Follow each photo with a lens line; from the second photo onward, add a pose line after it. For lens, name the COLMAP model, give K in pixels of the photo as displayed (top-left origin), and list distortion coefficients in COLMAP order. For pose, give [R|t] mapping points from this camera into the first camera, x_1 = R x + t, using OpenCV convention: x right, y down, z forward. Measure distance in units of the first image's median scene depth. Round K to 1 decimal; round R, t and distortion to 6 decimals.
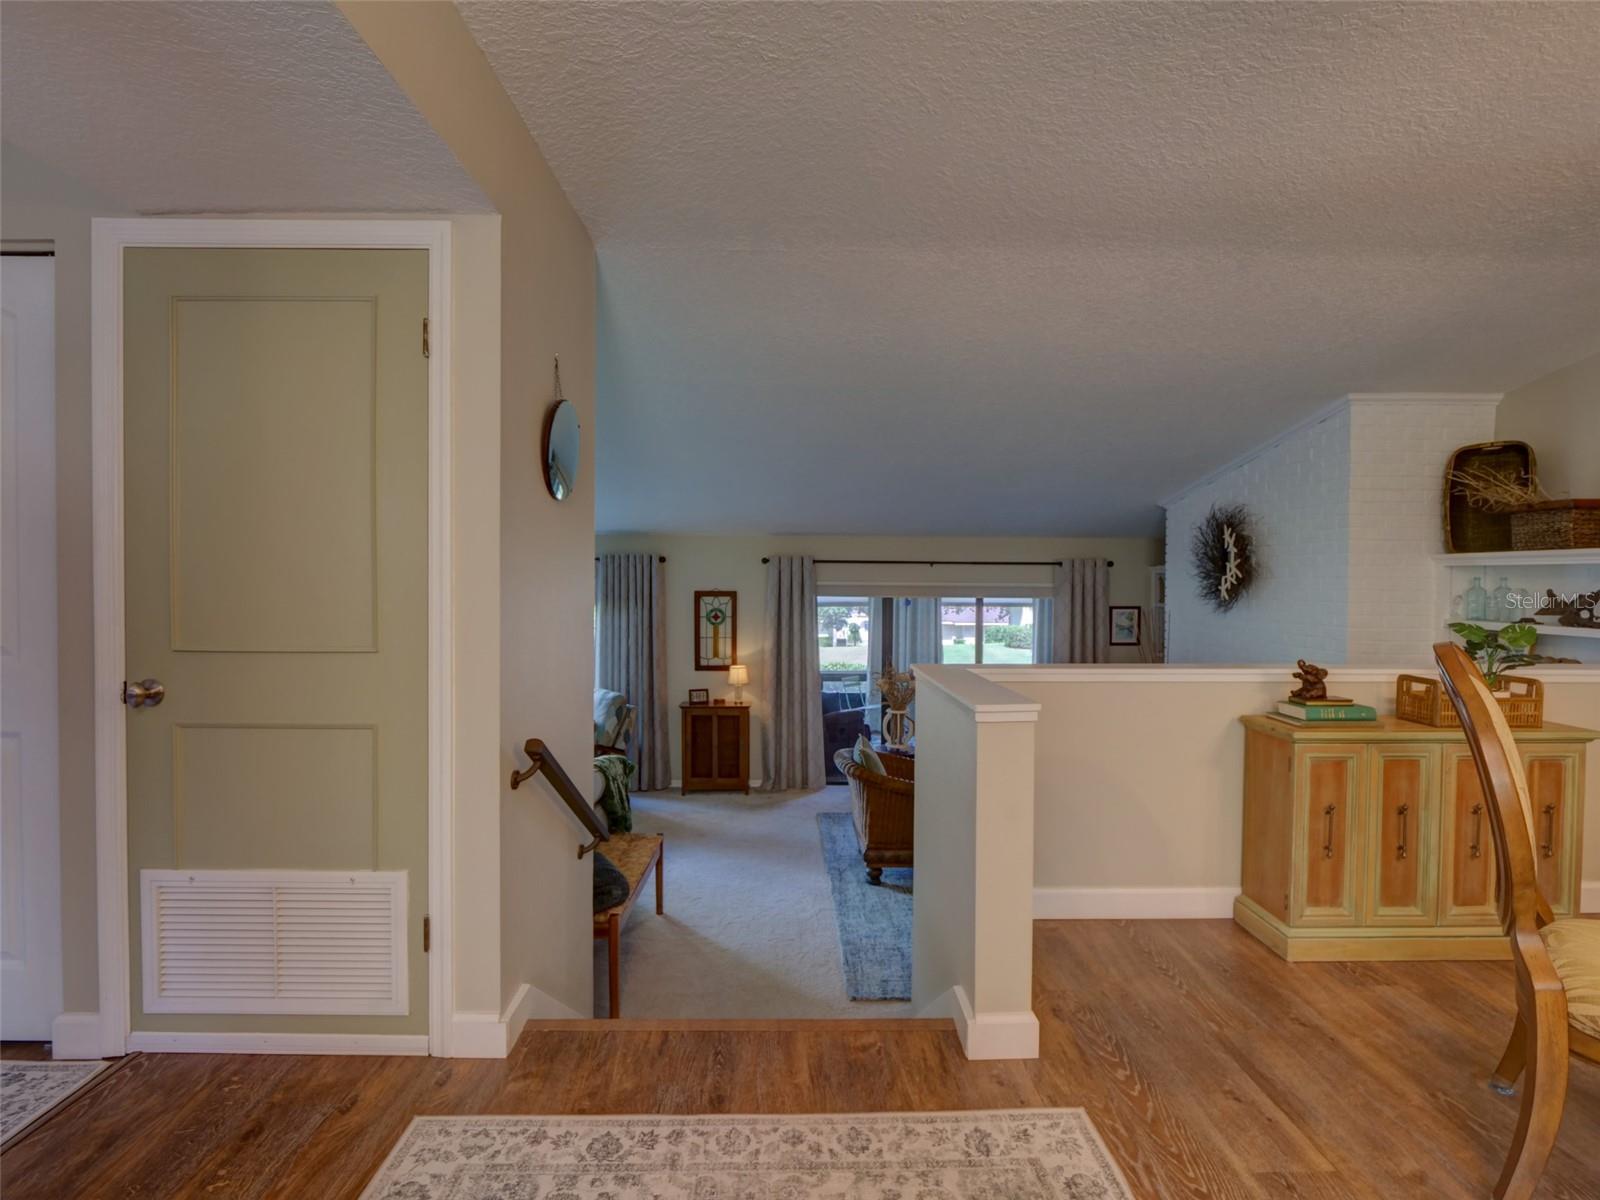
lens RADIAL K [[764.3, 0, 783.5], [0, 764.3, 600.3], [0, 0, 1]] dist [-0.013446, -0.000600]
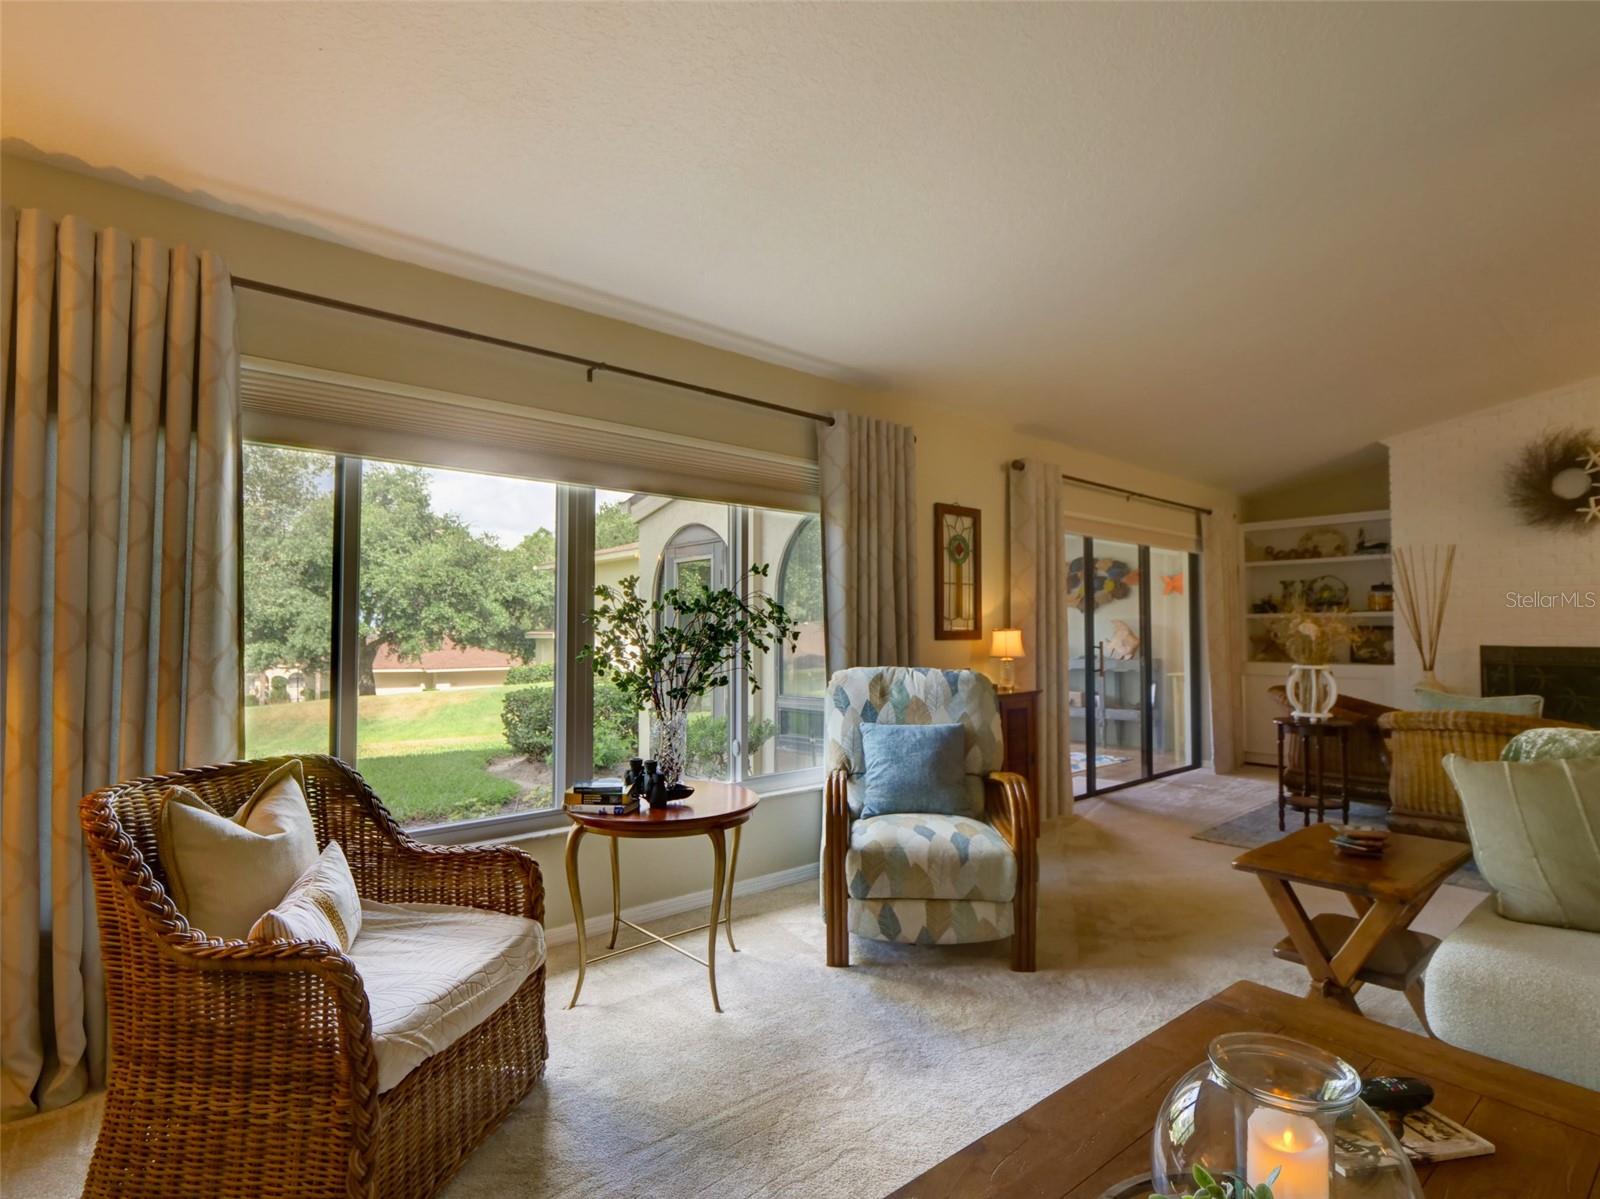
lens RADIAL K [[812.1, 0, 795.4], [0, 812.1, 598.6], [0, 0, 1]] dist [-0.009935, 0.001070]
pose [[0.760754, 0.017096, 0.648815, -1.199166], [0.022580, 0.998351, -0.052782, 0.182518], [-0.648648, 0.054804, 0.759113, 1.203480]]
